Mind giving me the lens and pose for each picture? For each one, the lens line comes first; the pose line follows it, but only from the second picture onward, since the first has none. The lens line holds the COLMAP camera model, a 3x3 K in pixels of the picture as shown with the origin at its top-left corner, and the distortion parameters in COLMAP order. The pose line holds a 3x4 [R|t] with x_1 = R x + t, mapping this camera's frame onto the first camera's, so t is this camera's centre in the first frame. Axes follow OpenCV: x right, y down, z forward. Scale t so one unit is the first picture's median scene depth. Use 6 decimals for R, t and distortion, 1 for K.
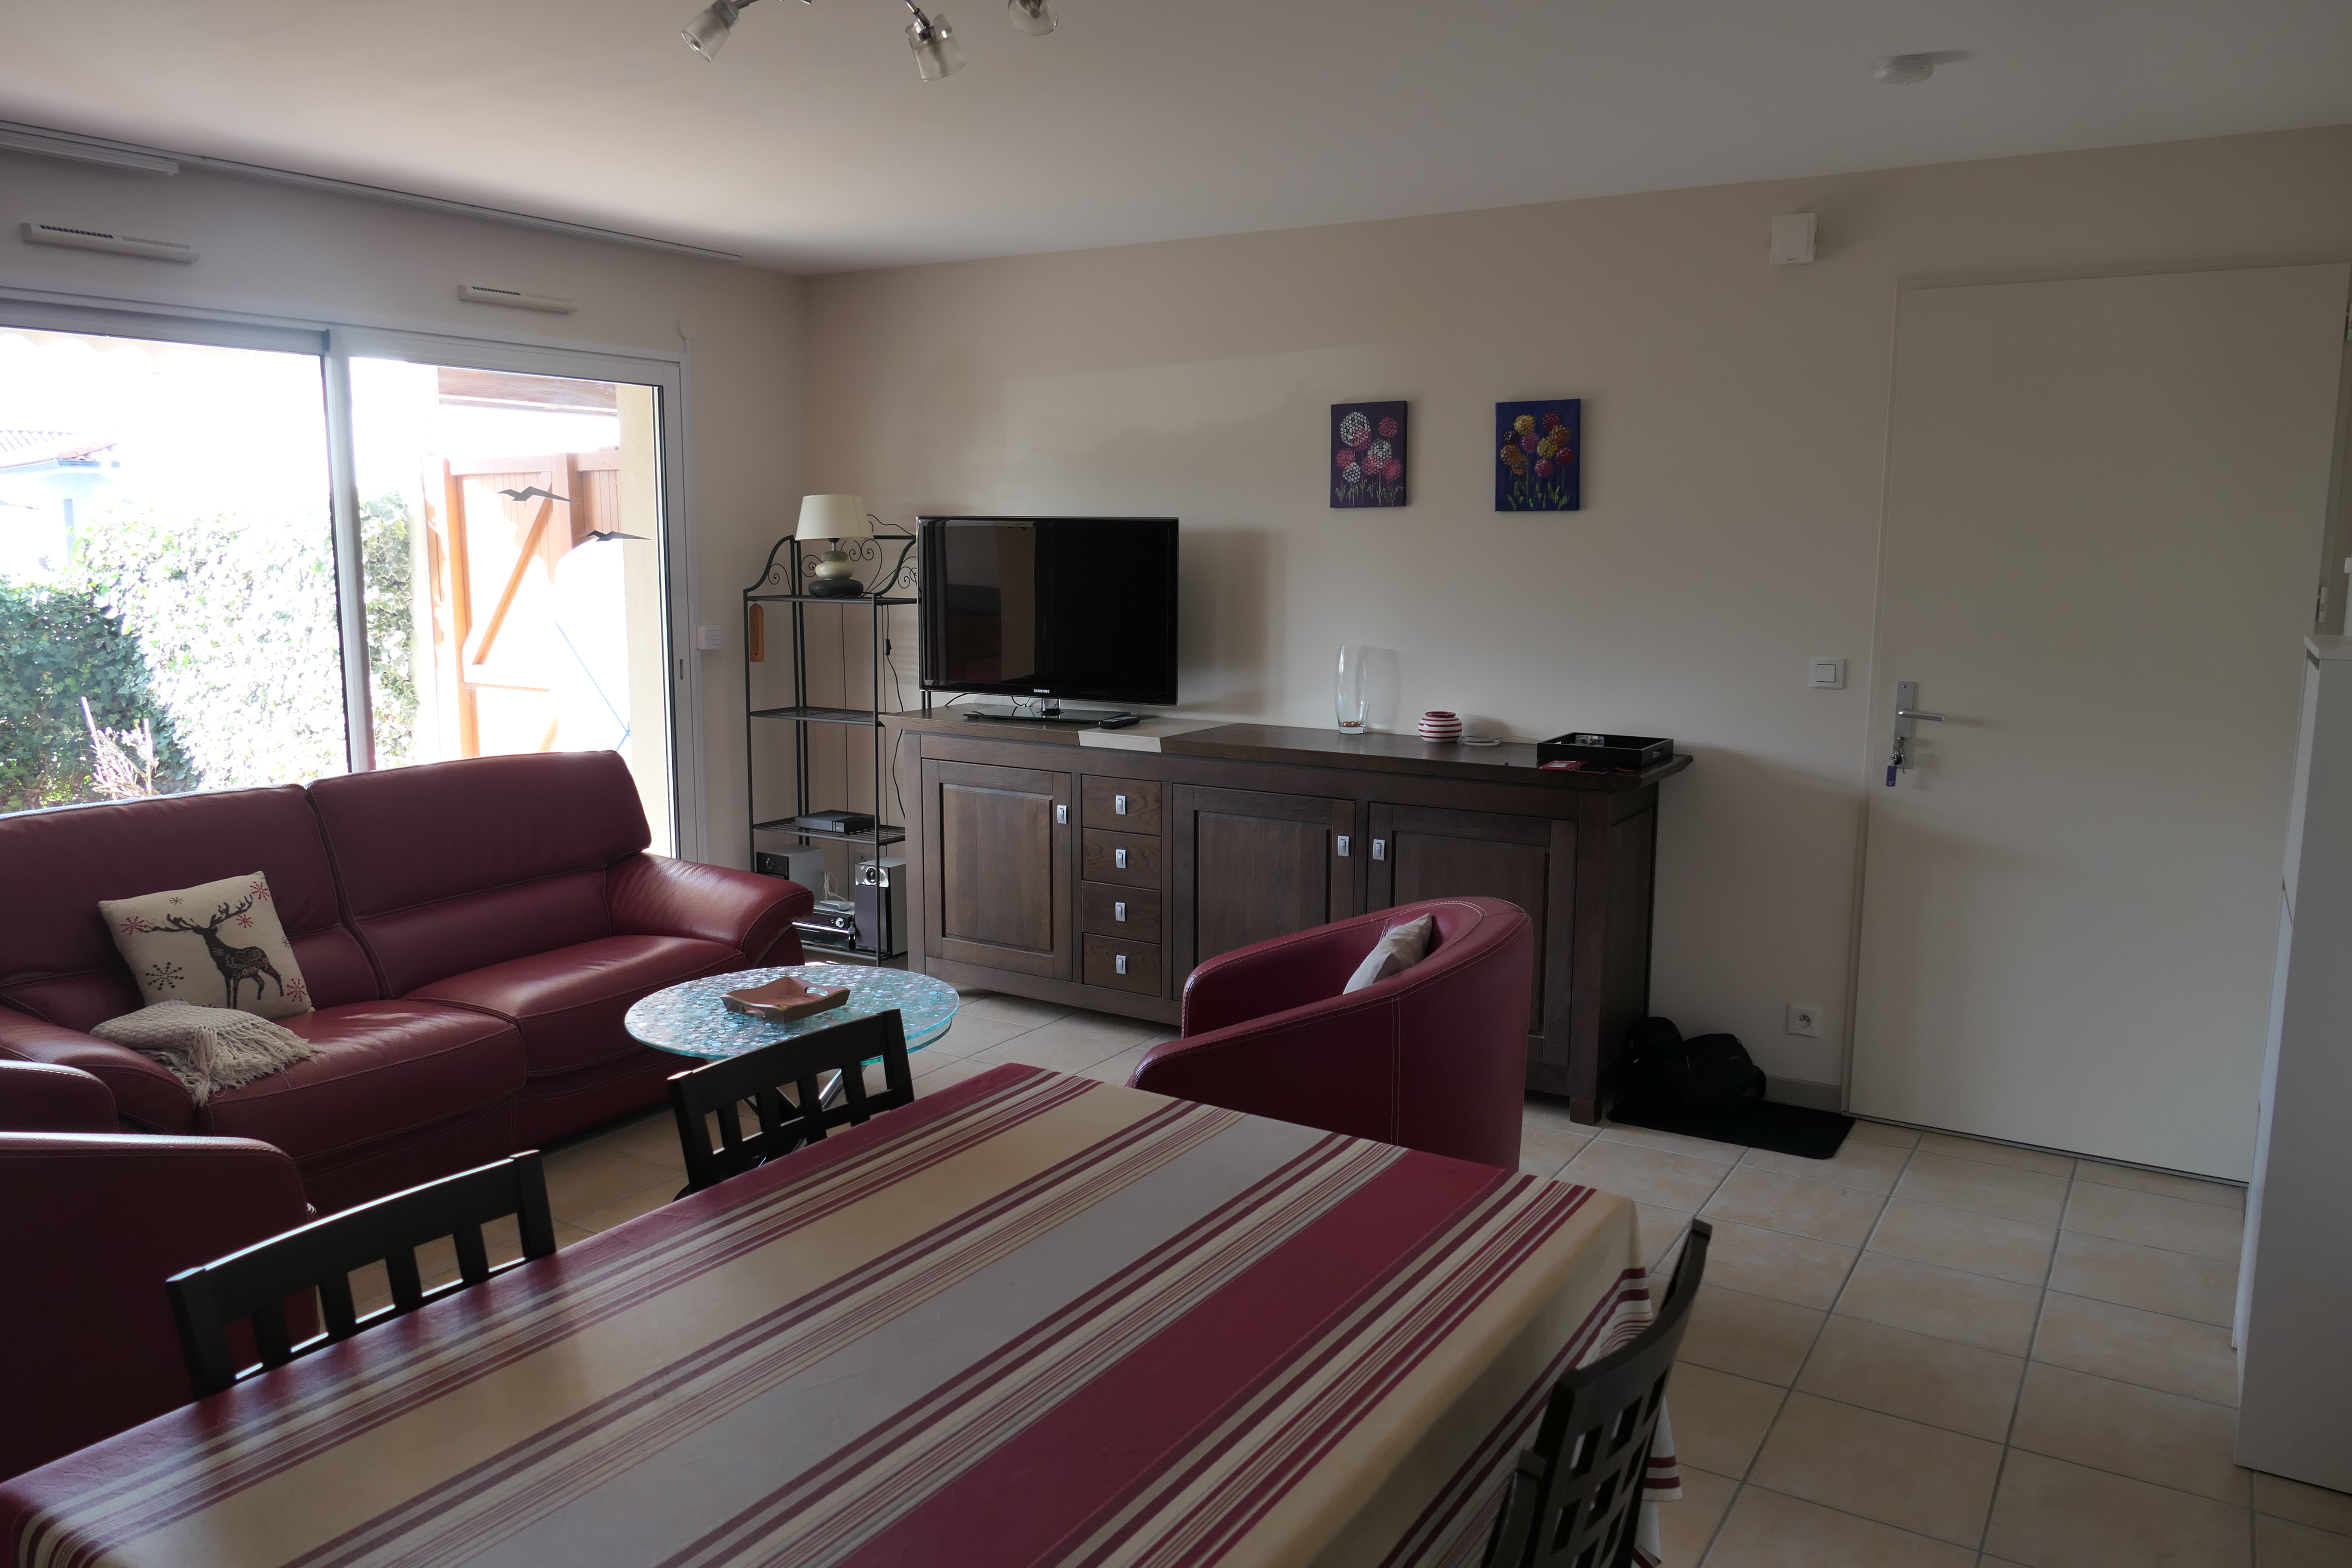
lens RADIAL K [[1689.1, 0, 1176.8], [0, 1689.1, 776.1], [0, 0, 1]] dist [-0.007486, -0.003805]
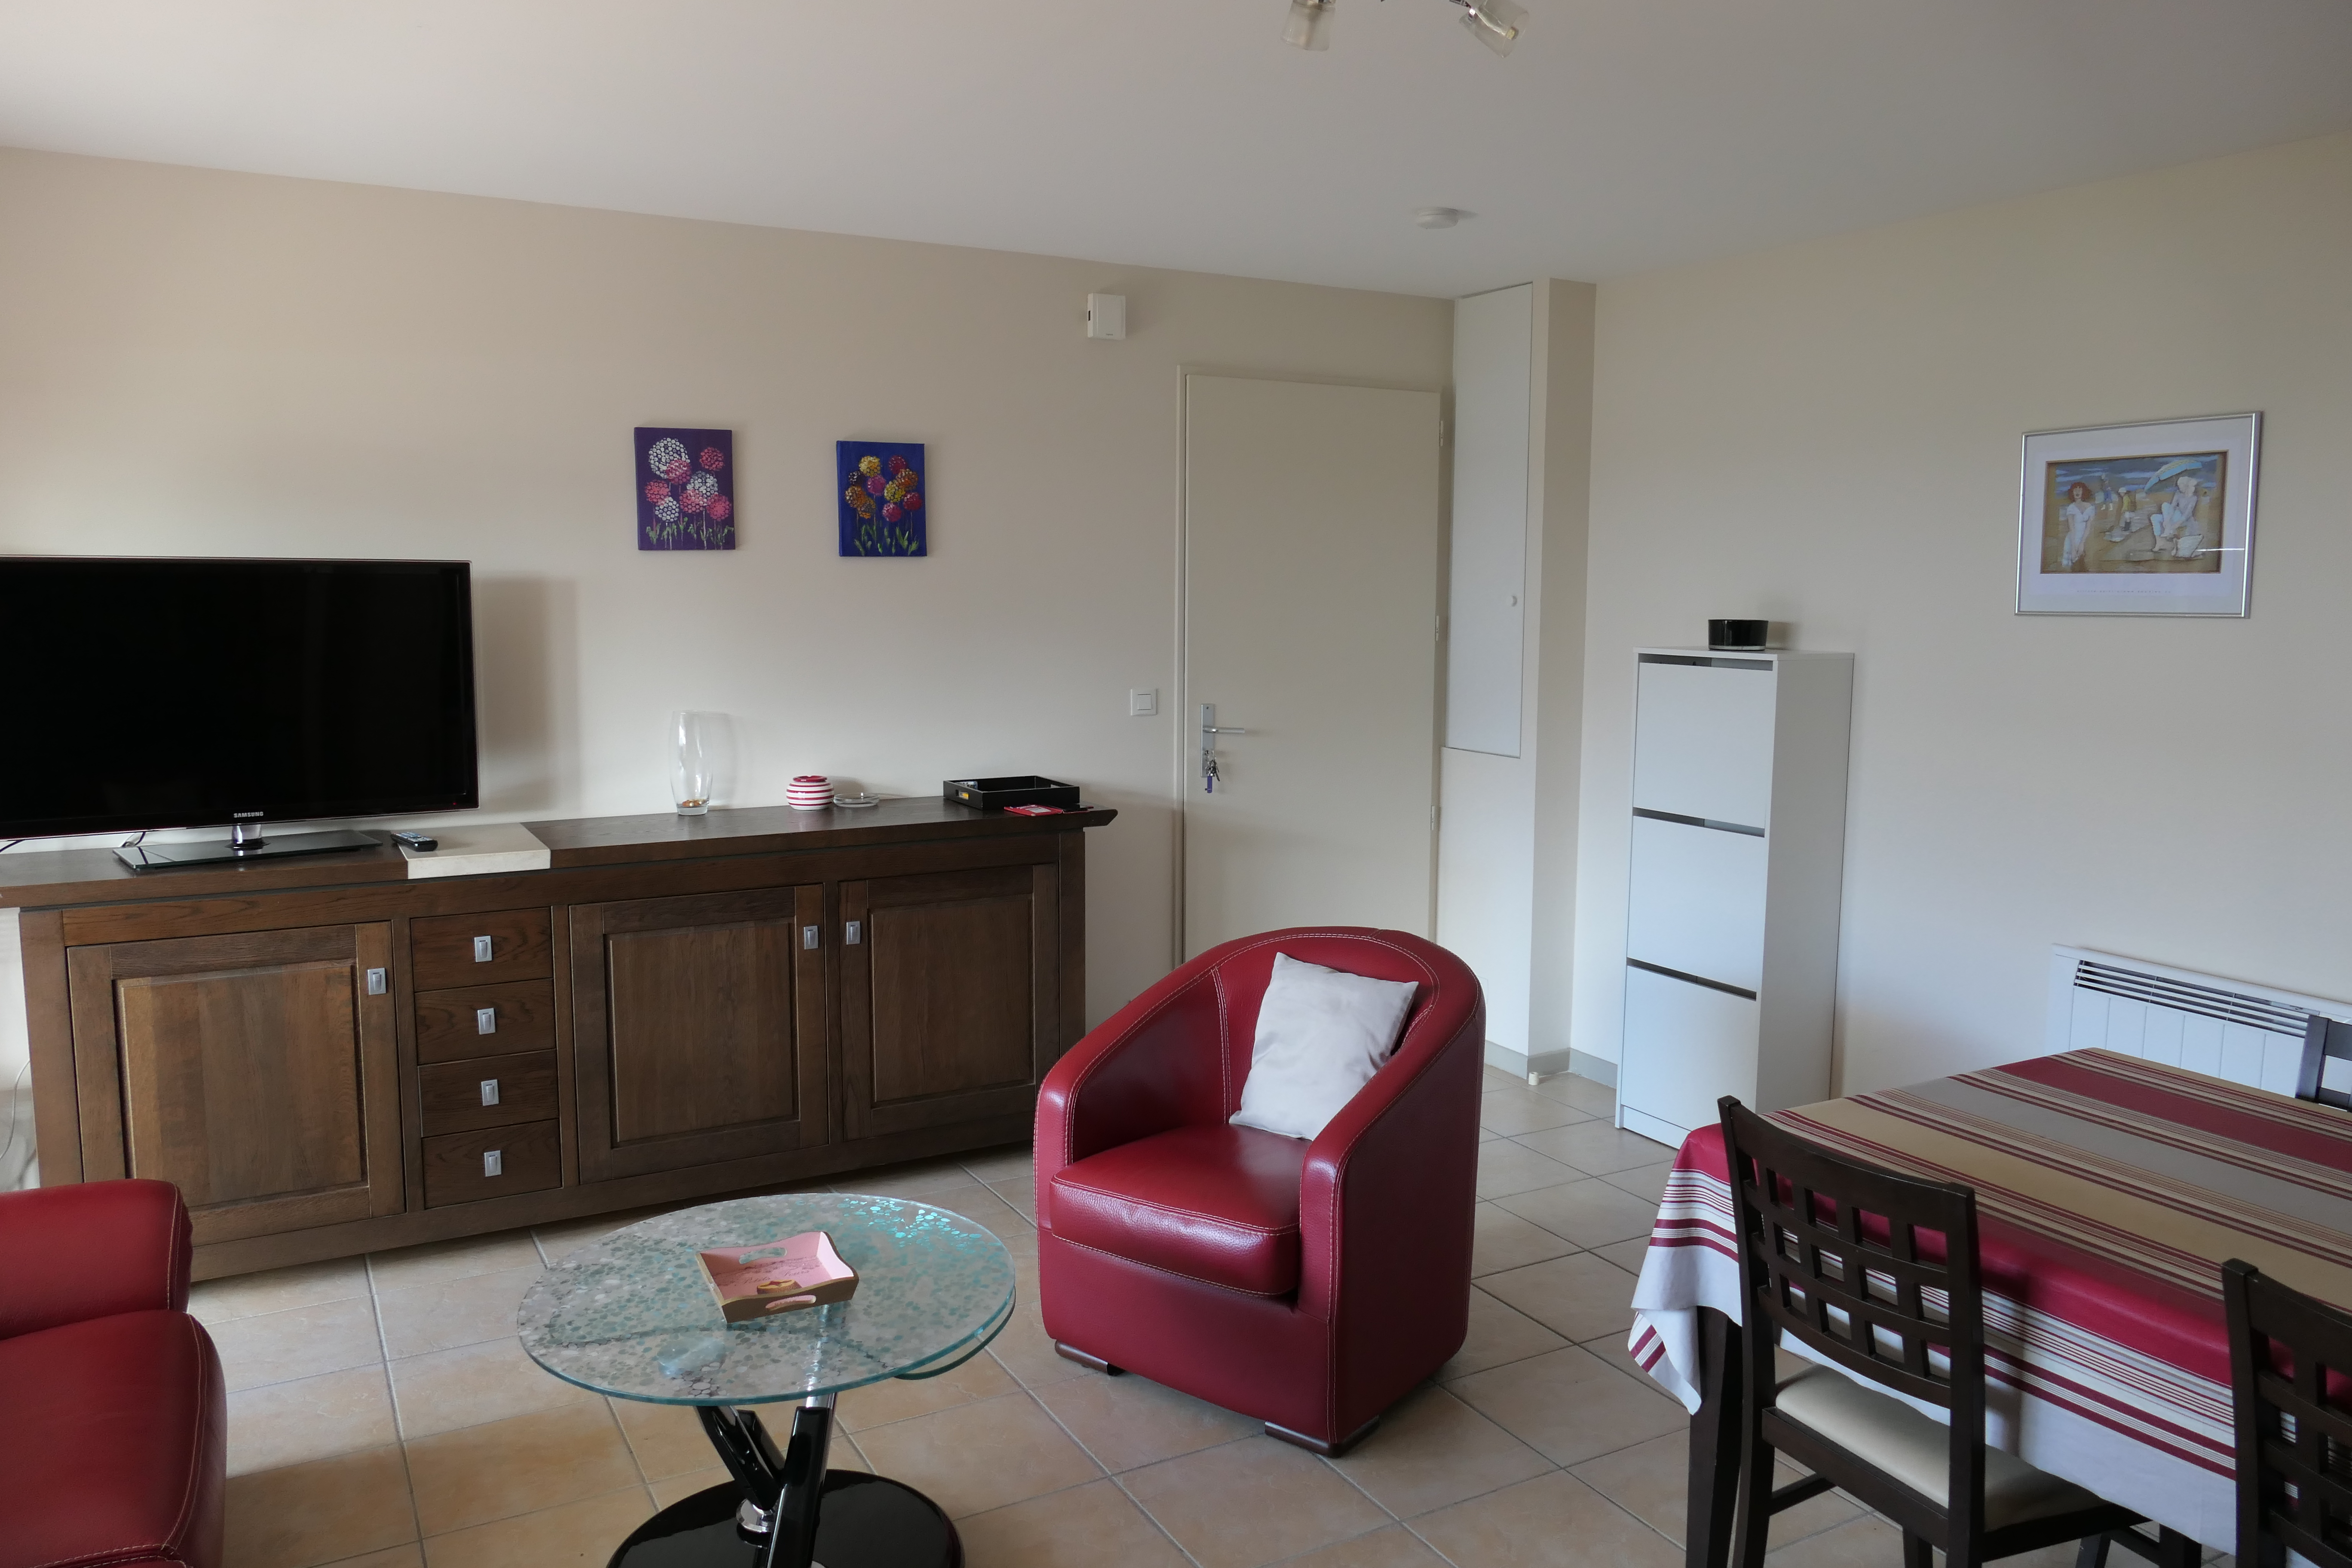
lens RADIAL K [[1689.1, 0, 1176.8], [0, 1689.1, 776.1], [0, 0, 1]] dist [-0.007486, -0.003805]
pose [[0.484872, -0.105517, 0.868196, -0.529502], [0.123530, 0.991006, 0.051453, -0.059804], [-0.865817, 0.082300, 0.493546, 0.376662]]
